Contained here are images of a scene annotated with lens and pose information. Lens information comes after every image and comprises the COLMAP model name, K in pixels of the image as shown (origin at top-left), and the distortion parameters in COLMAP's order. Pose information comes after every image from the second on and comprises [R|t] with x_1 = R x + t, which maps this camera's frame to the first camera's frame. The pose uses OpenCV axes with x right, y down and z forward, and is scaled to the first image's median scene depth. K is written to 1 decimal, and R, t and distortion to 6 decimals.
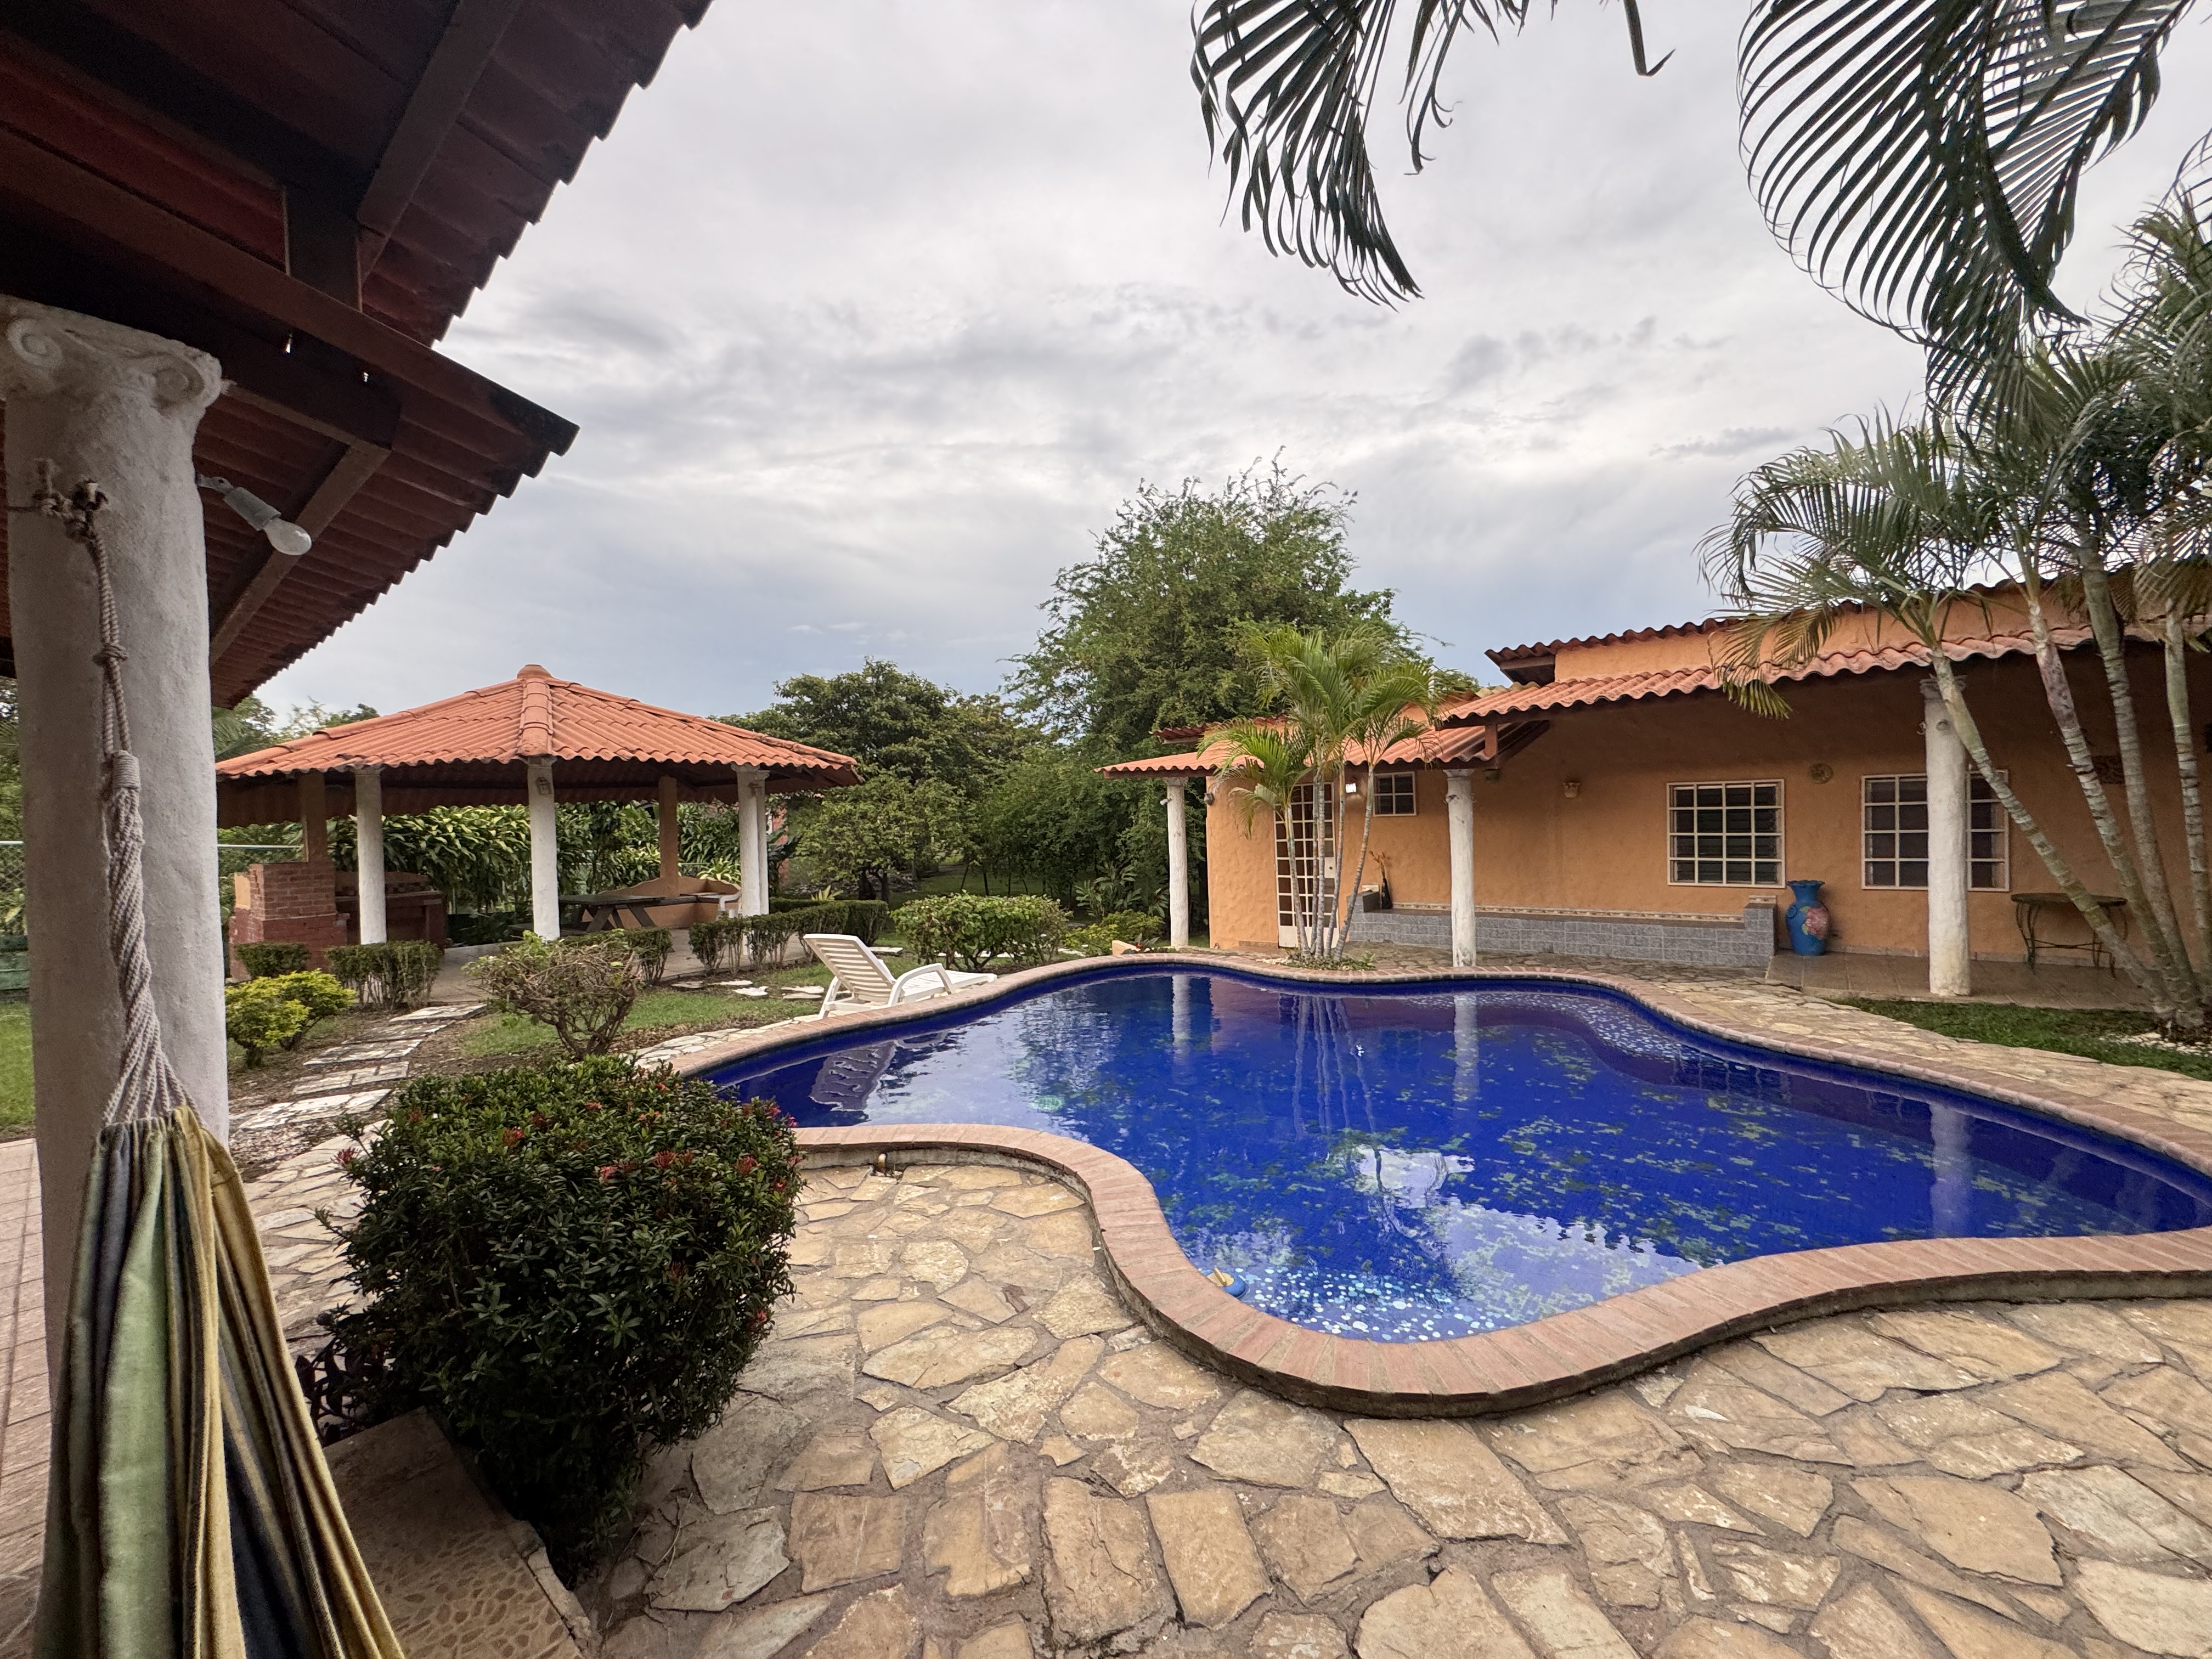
lens RADIAL K [[886.5, 0, 1107.8], [0, 886.5, 831.9], [0, 0, 1]] dist [-0.000286, -0.000028]
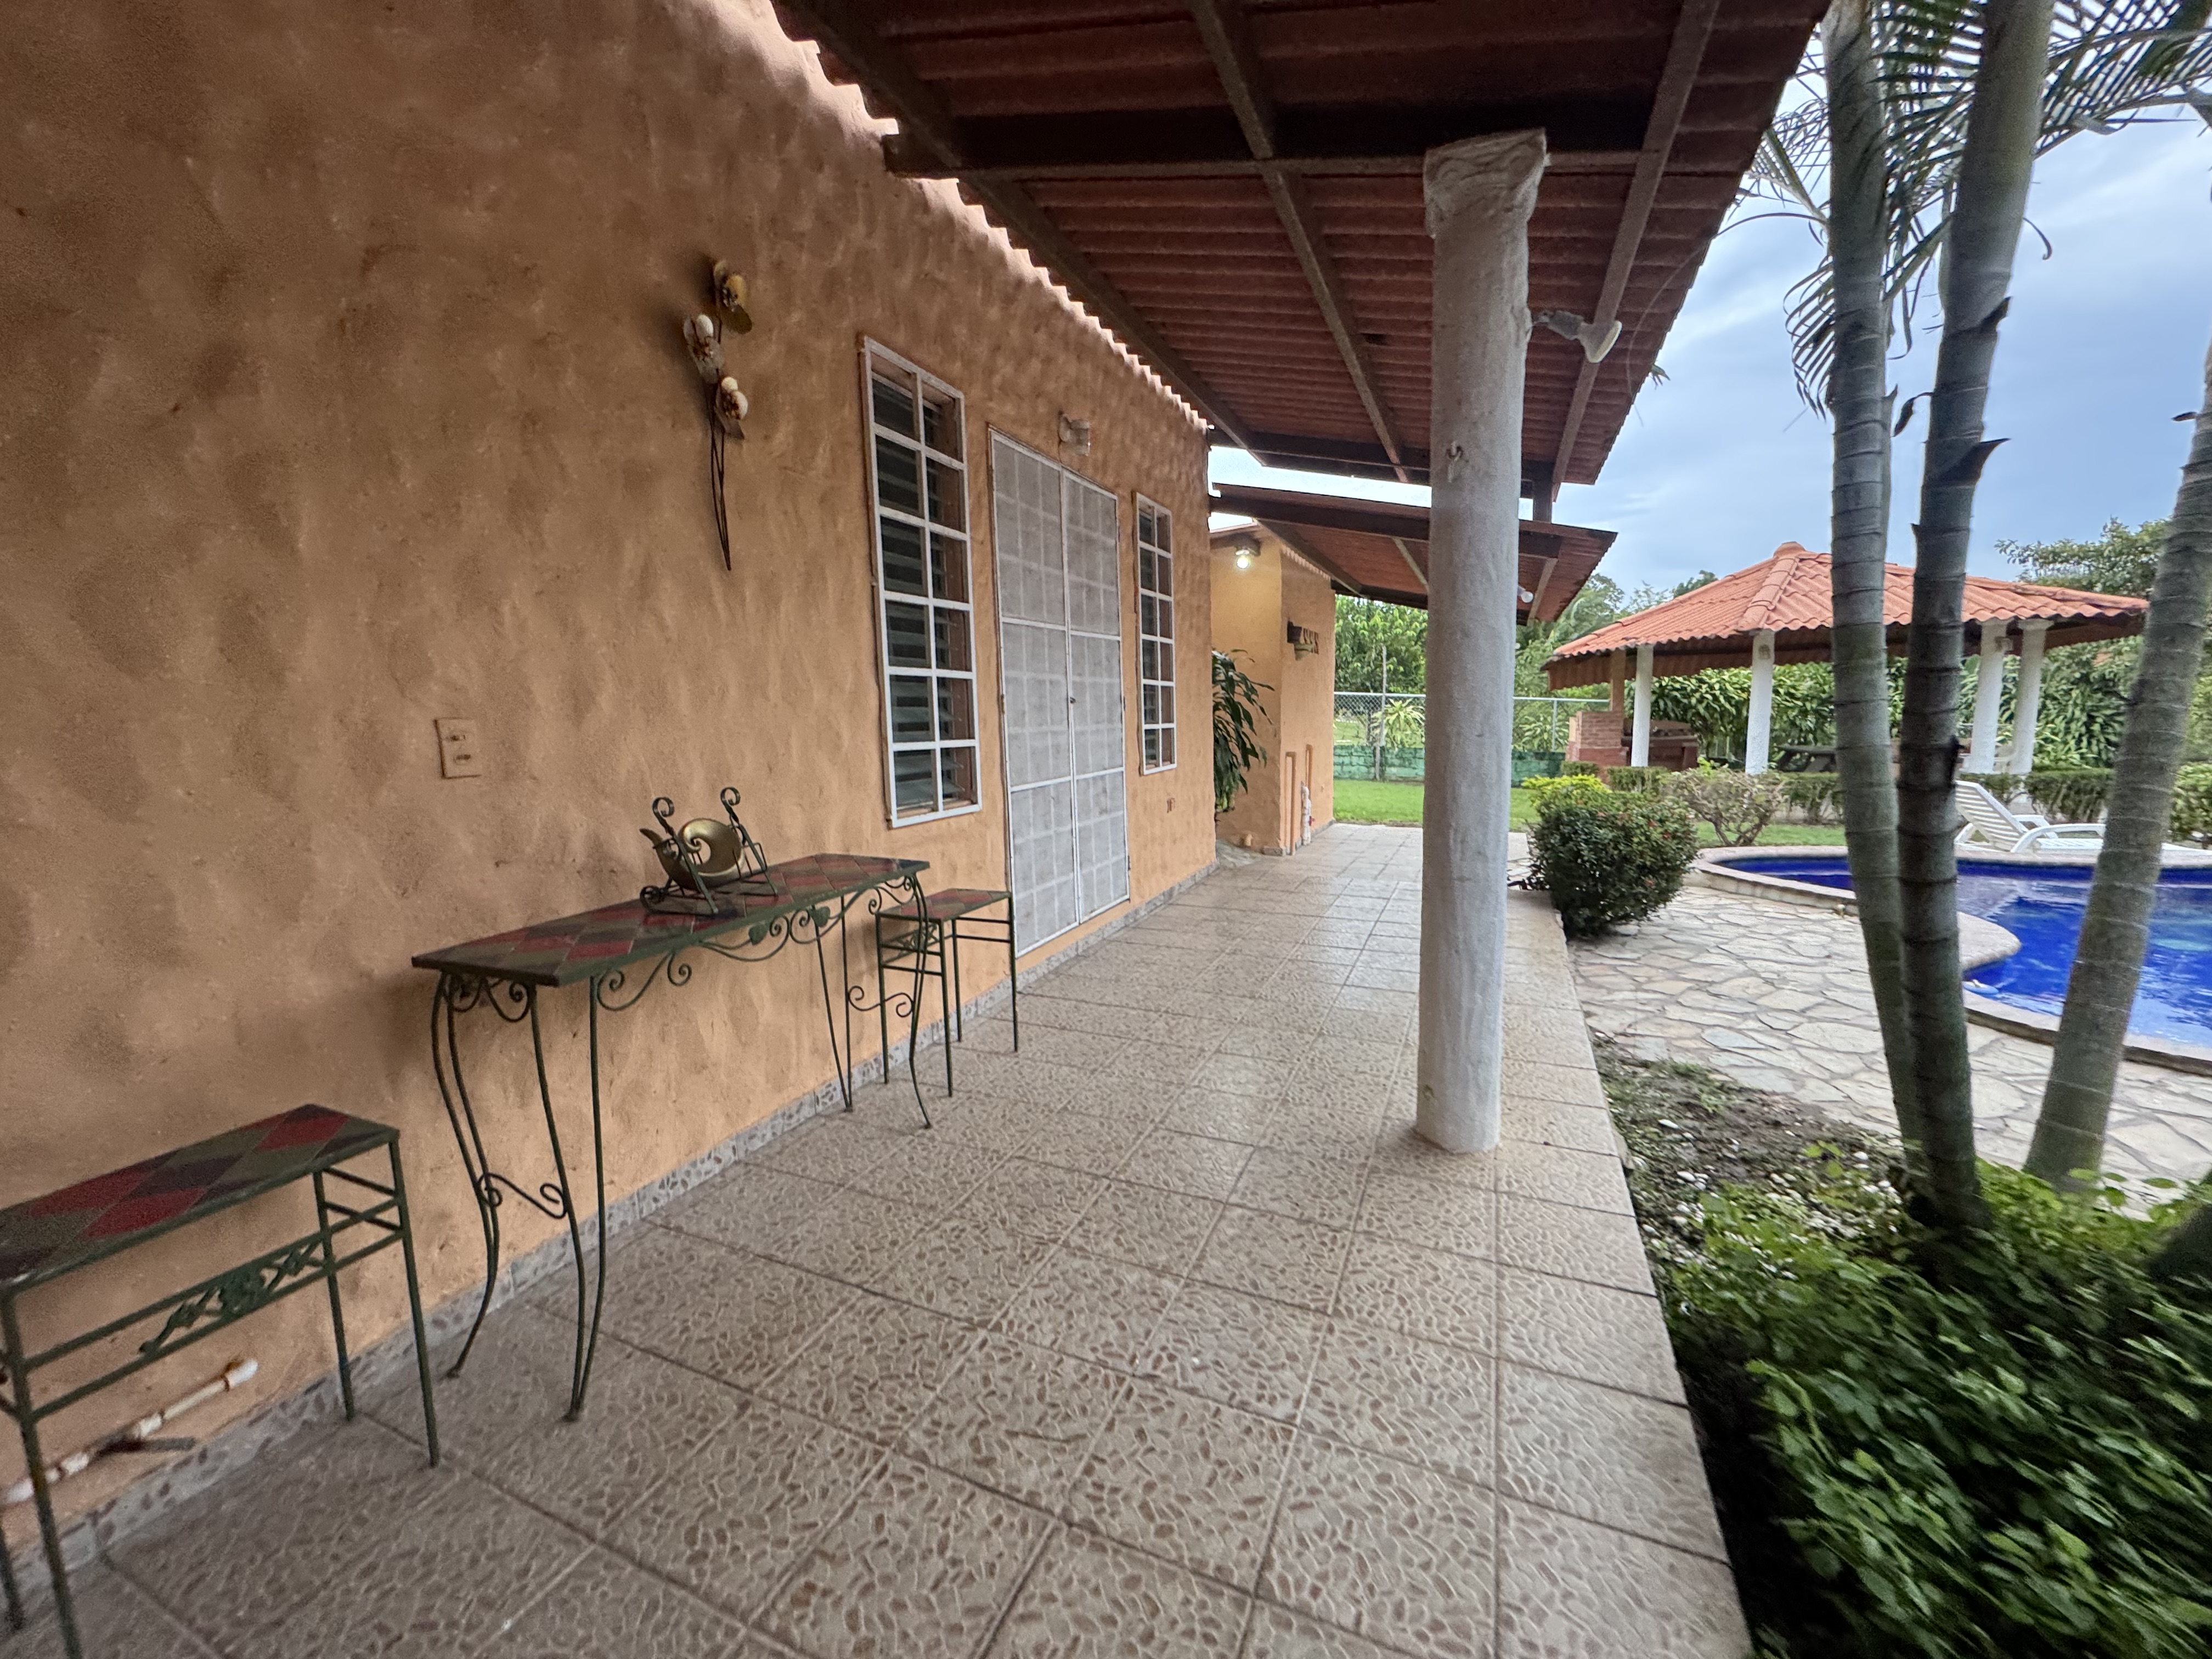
lens RADIAL K [[886.5, 0, 1107.8], [0, 886.5, 831.9], [0, 0, 1]] dist [-0.000286, -0.000028]
pose [[0.285725, 0.147154, -0.946946, 0.280435], [0.004926, 0.987901, 0.155005, -0.000082], [0.958299, -0.048953, 0.281543, -0.217600]]
